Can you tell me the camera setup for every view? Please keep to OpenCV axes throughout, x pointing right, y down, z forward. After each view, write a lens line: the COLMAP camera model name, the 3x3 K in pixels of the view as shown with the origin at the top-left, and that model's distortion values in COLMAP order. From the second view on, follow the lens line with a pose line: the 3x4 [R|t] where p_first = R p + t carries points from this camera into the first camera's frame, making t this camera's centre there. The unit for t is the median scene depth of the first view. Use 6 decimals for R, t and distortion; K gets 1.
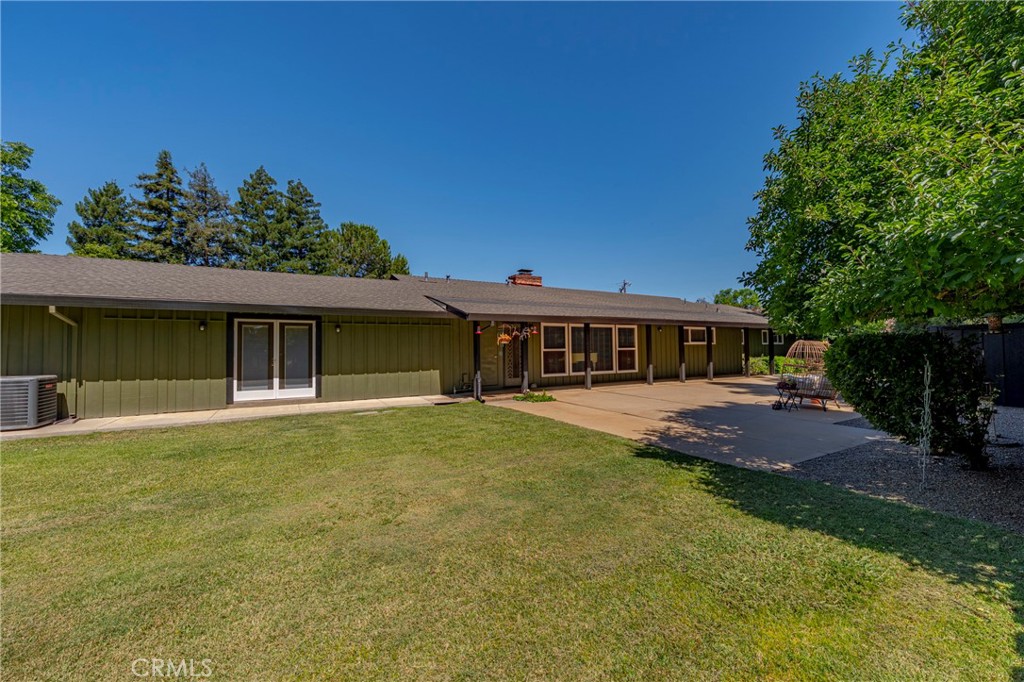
lens RADIAL K [[399.3, 0, 512.0], [0, 399.3, 341.0], [0, 0, 1]] dist [-0.000186, 0.000007]
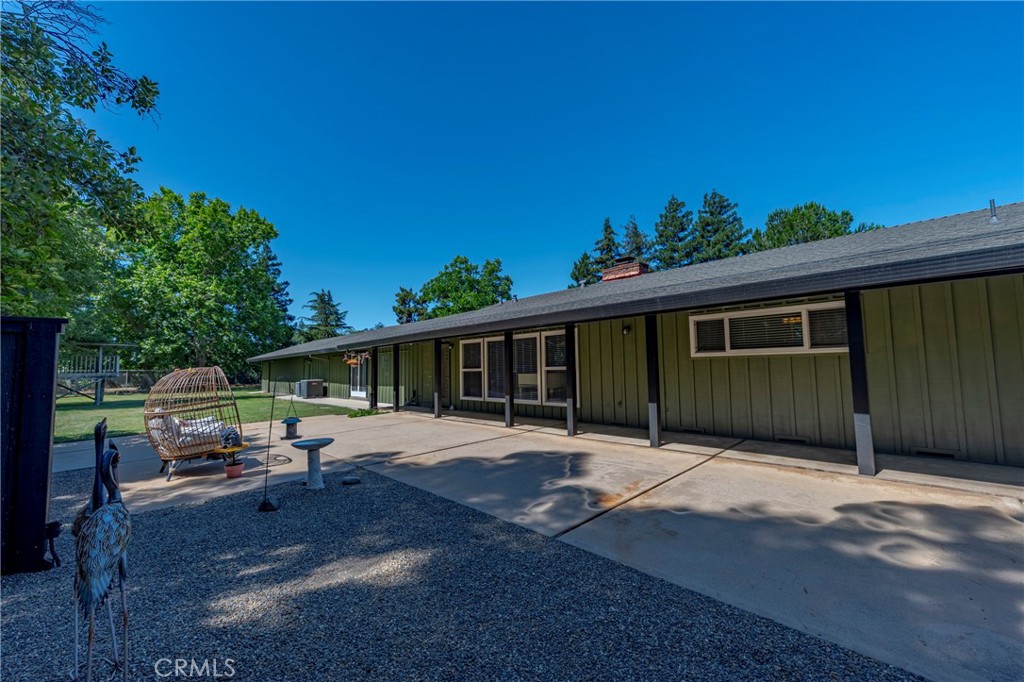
lens RADIAL K [[399.3, 0, 512.0], [0, 399.3, 341.0], [0, 0, 1]] dist [-0.000186, 0.000007]
pose [[0.256387, -0.057083, -0.964887, 0.930337], [0.040764, 0.998005, -0.048210, 0.004396], [0.965714, -0.026972, 0.258202, 0.817498]]
